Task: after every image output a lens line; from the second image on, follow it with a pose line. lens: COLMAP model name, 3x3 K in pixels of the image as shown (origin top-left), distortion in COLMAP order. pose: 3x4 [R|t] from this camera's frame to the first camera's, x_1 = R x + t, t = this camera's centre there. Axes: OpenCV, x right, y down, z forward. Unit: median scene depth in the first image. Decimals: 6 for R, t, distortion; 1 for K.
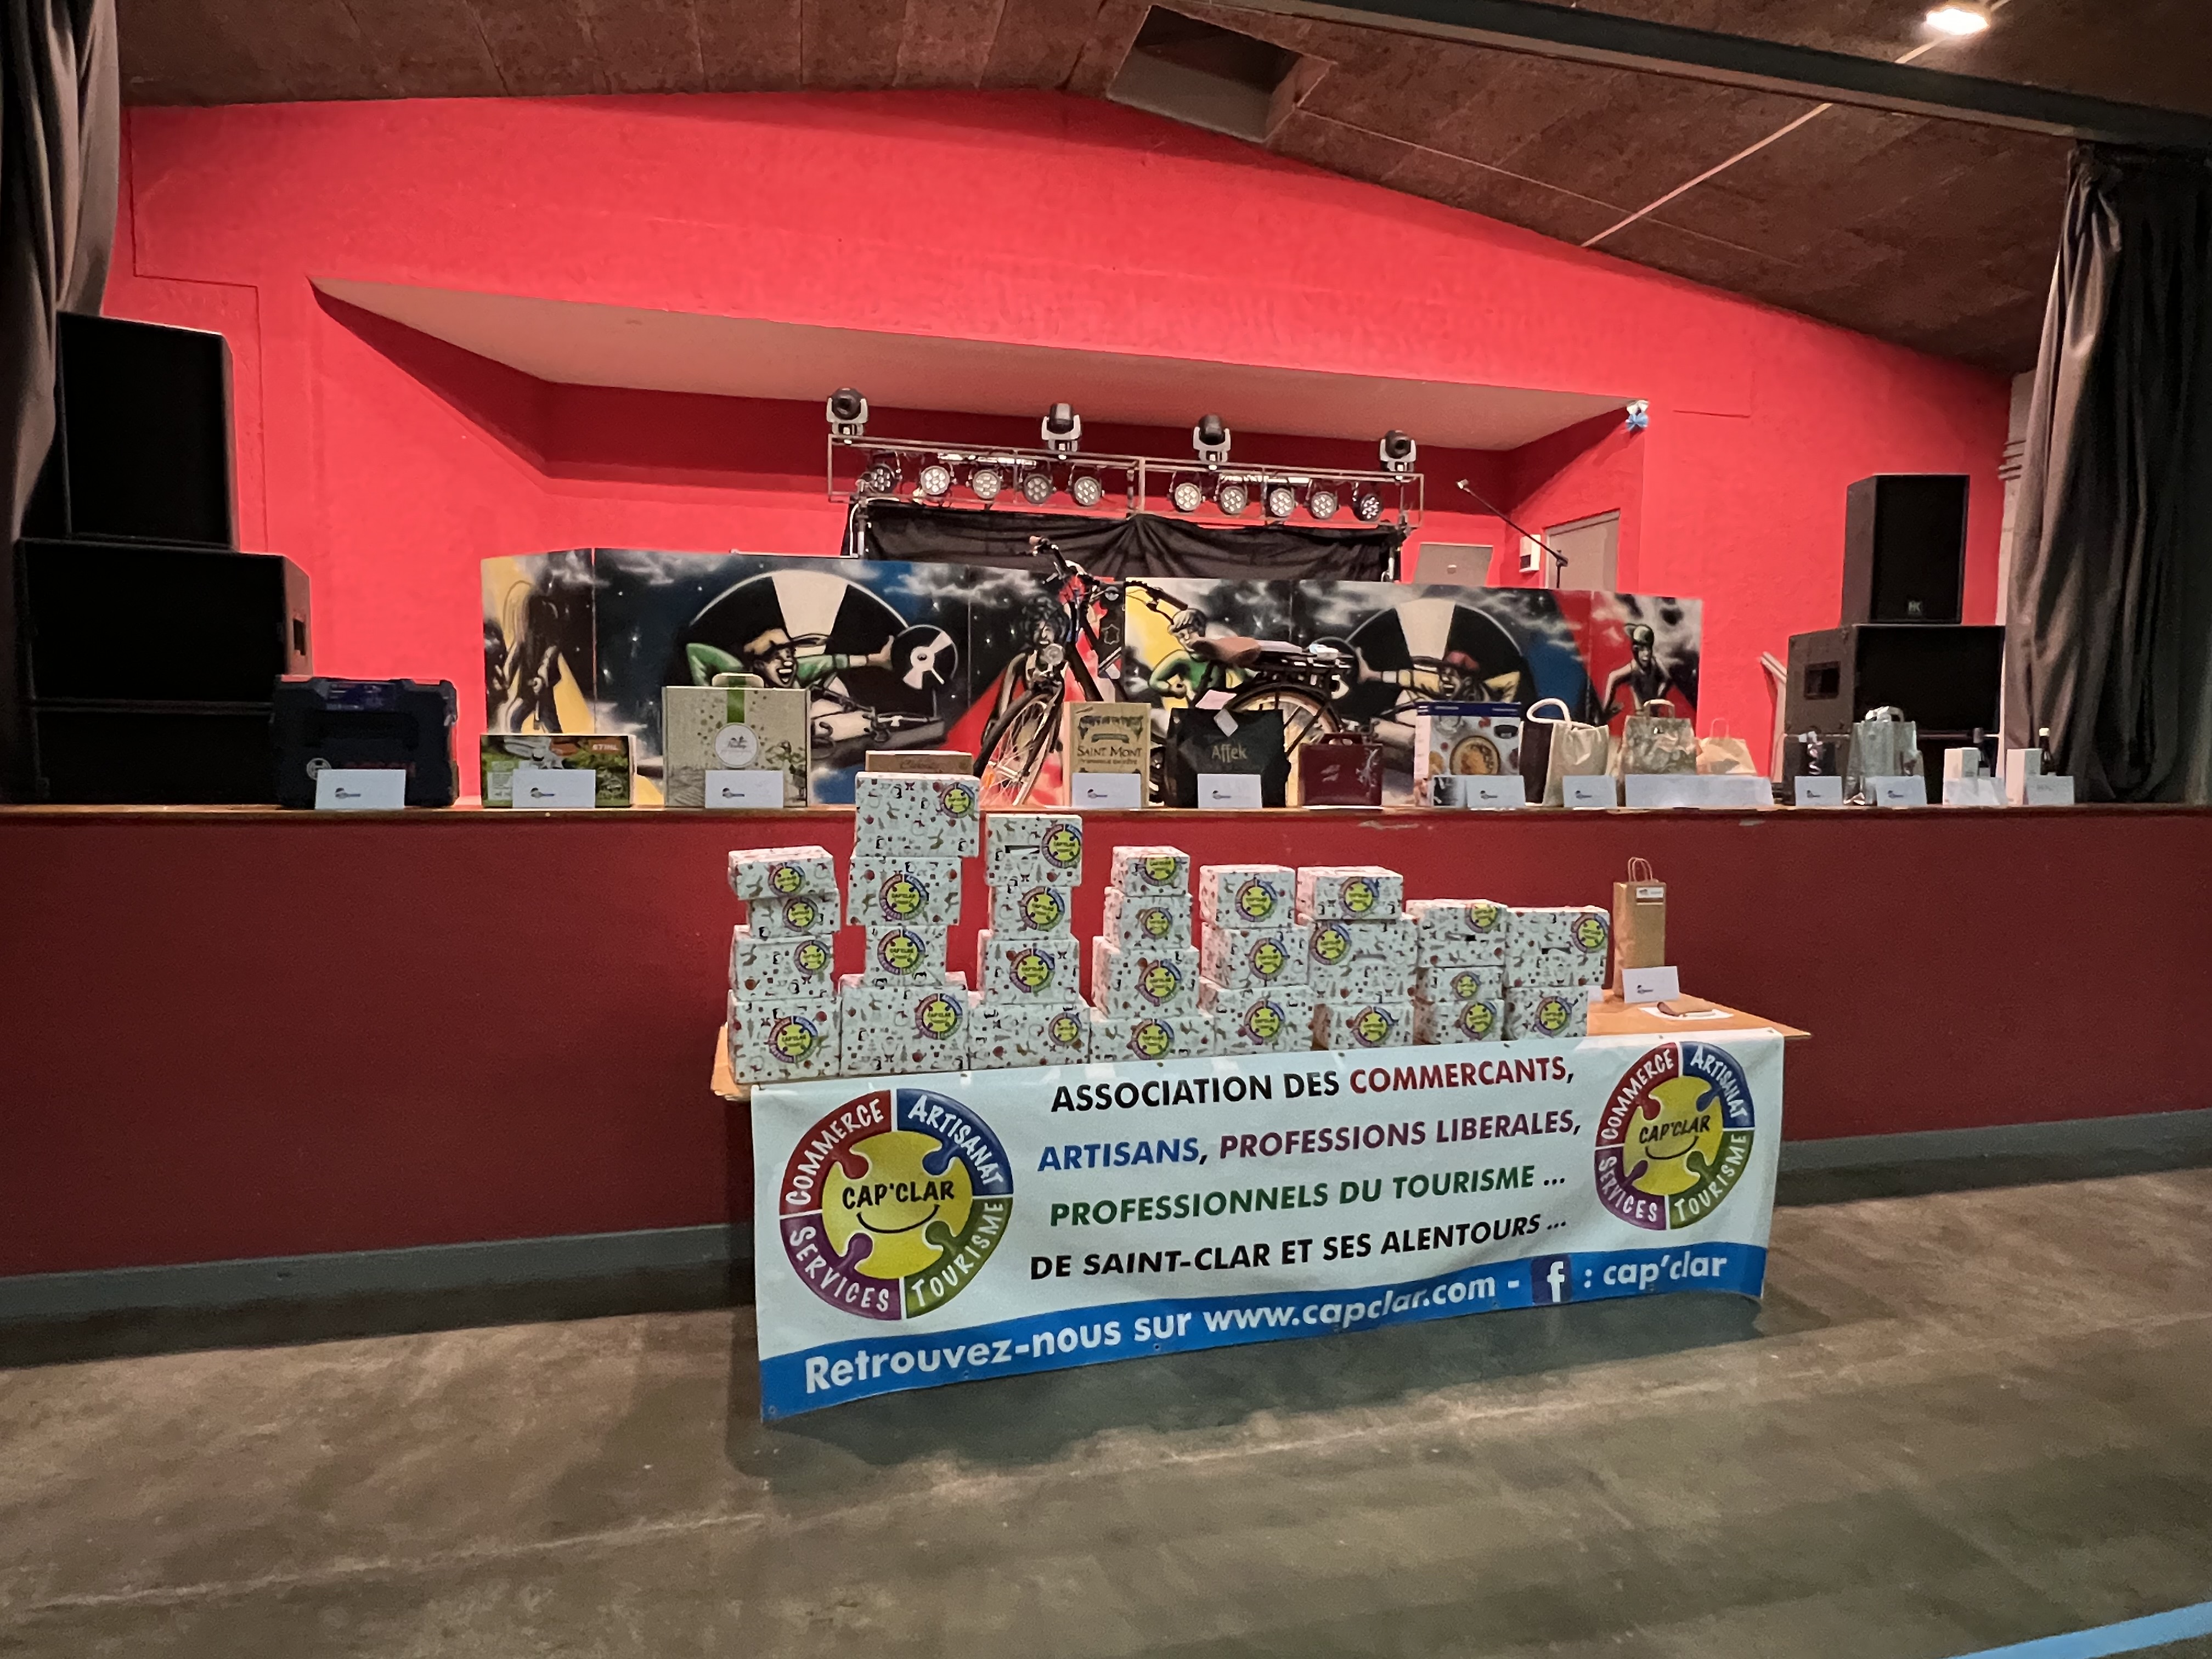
lens RADIAL K [[1243.4, 0, 1102.7], [0, 1243.4, 845.7], [0, 0, 1]] dist [0.000537, -0.002970]
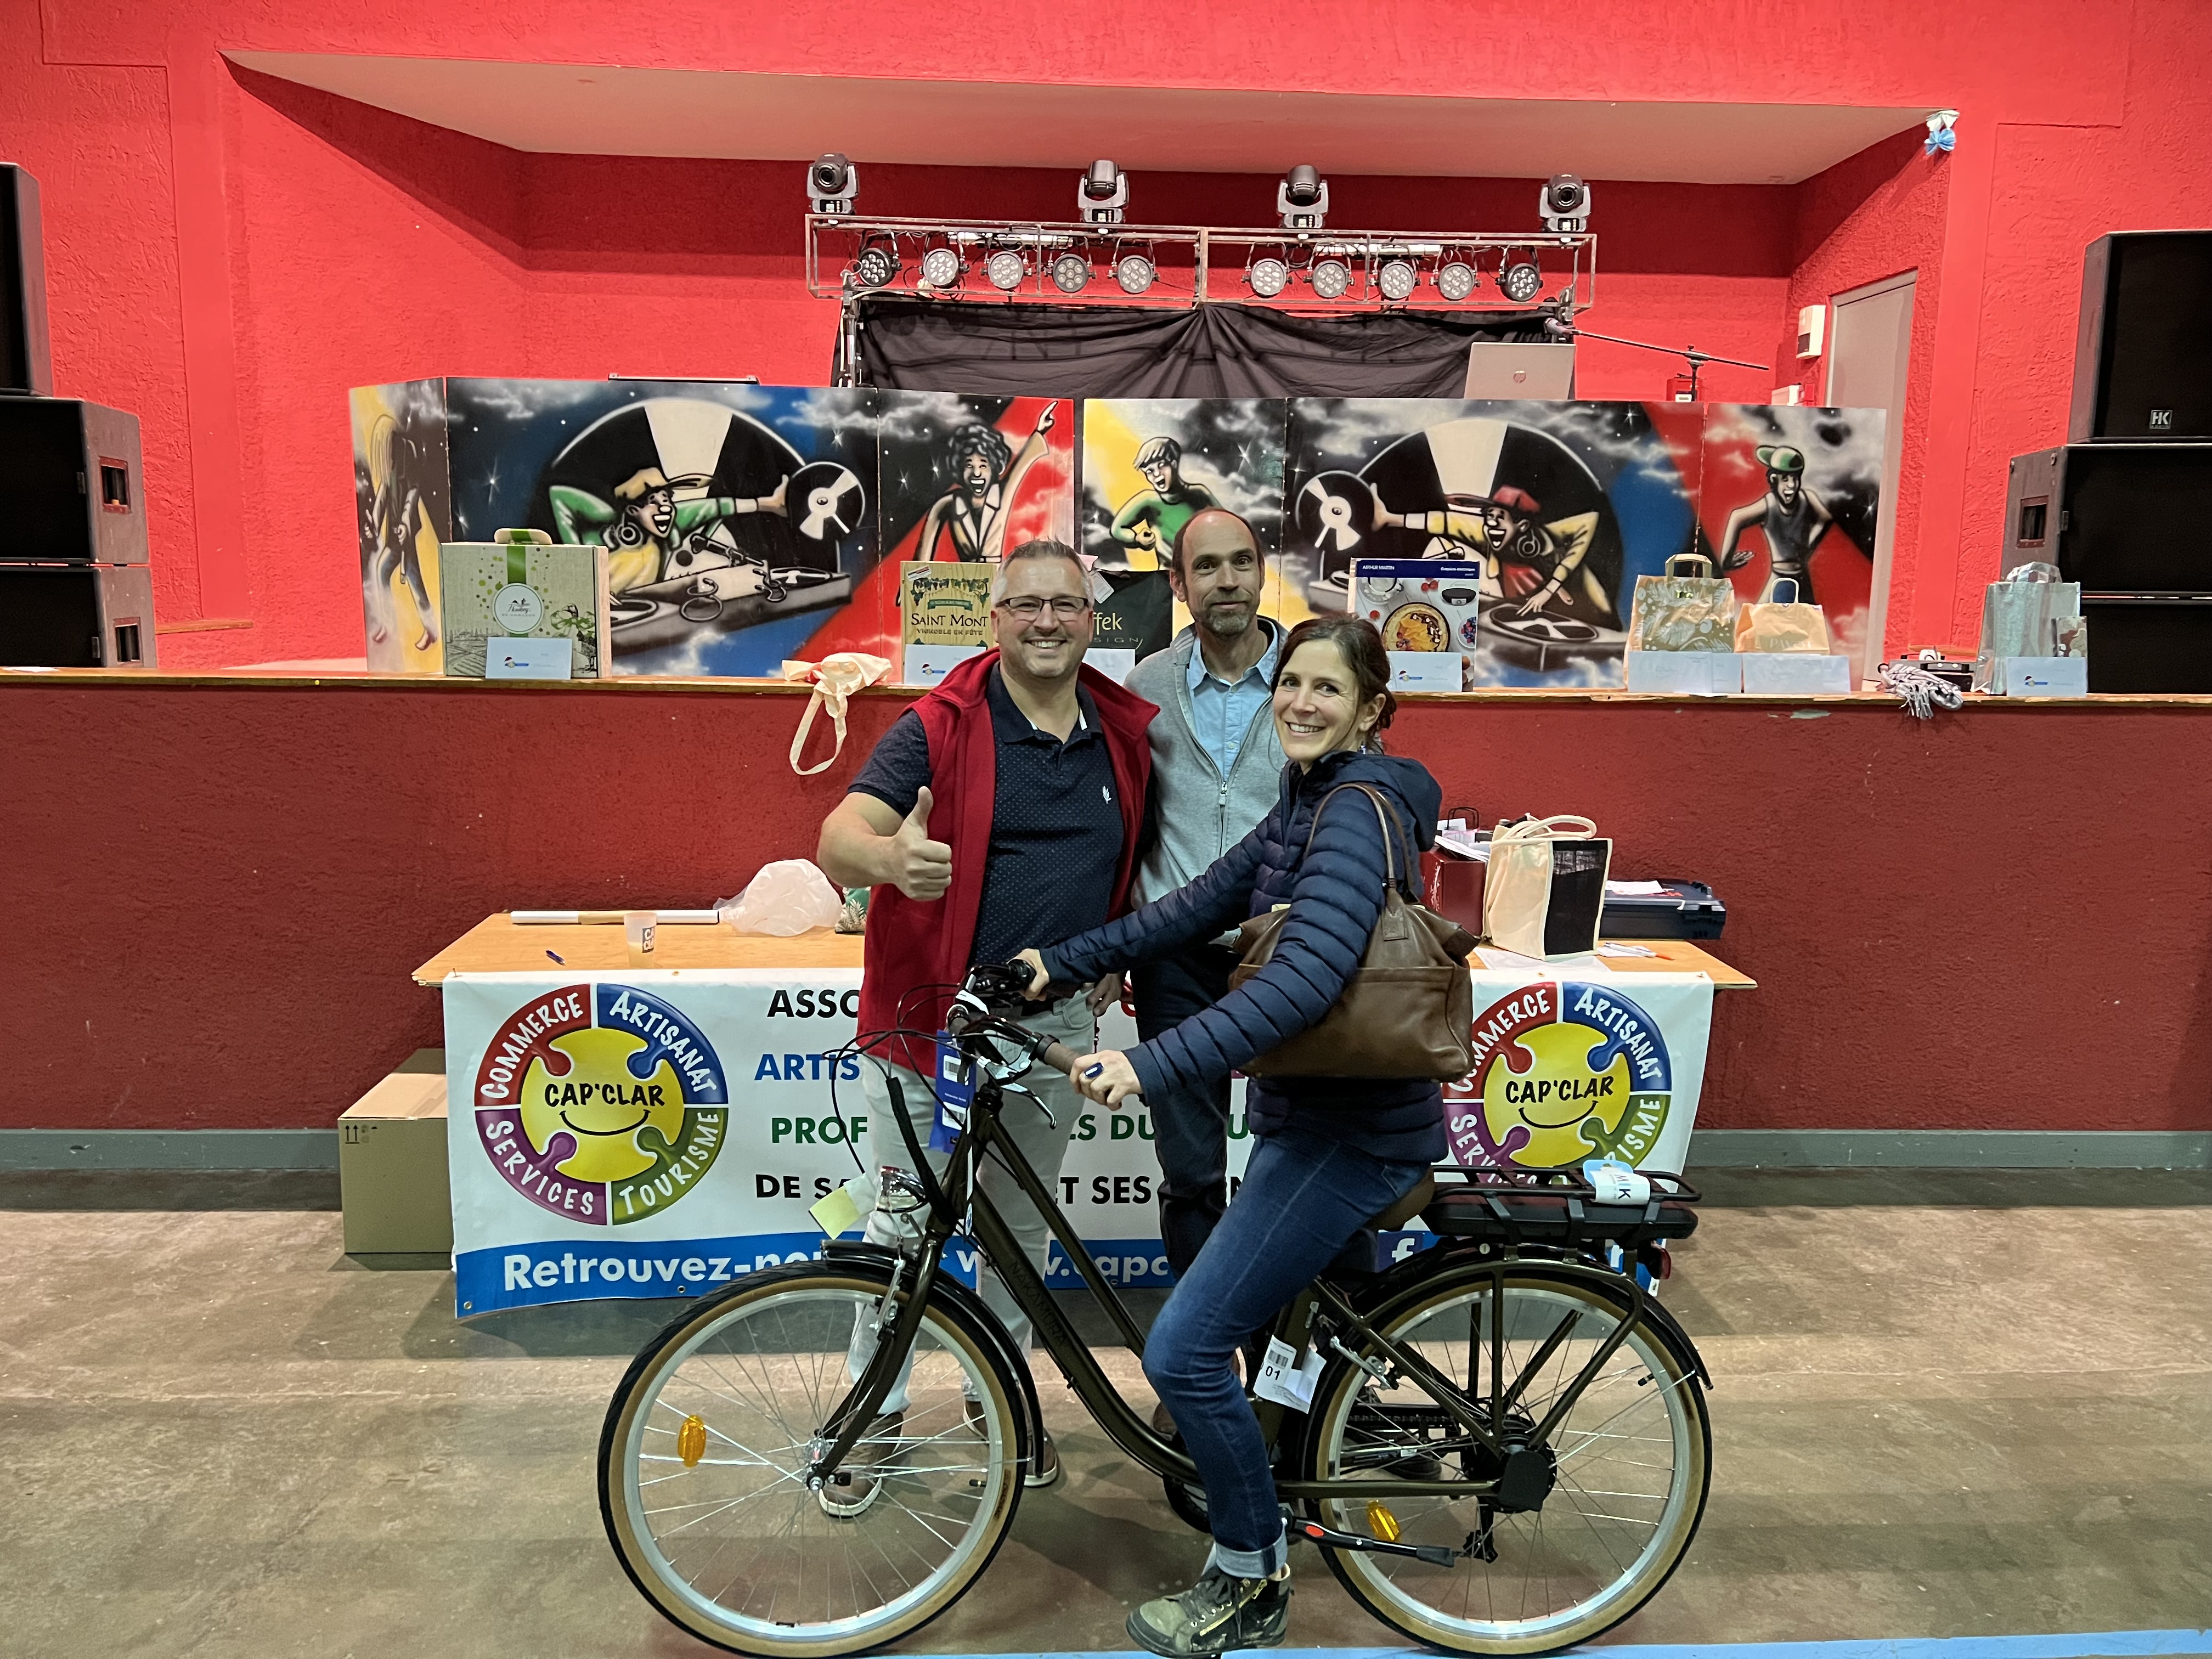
lens RADIAL K [[1672.8, 0, 1110.1], [0, 1672.8, 842.0], [0, 0, 1]] dist [0.043282, -0.041126]
pose [[0.982492, 0.033138, -0.183333, 0.281057], [-0.020049, 0.997145, 0.072794, -0.007388], [0.185222, -0.067844, 0.980352, -0.106937]]
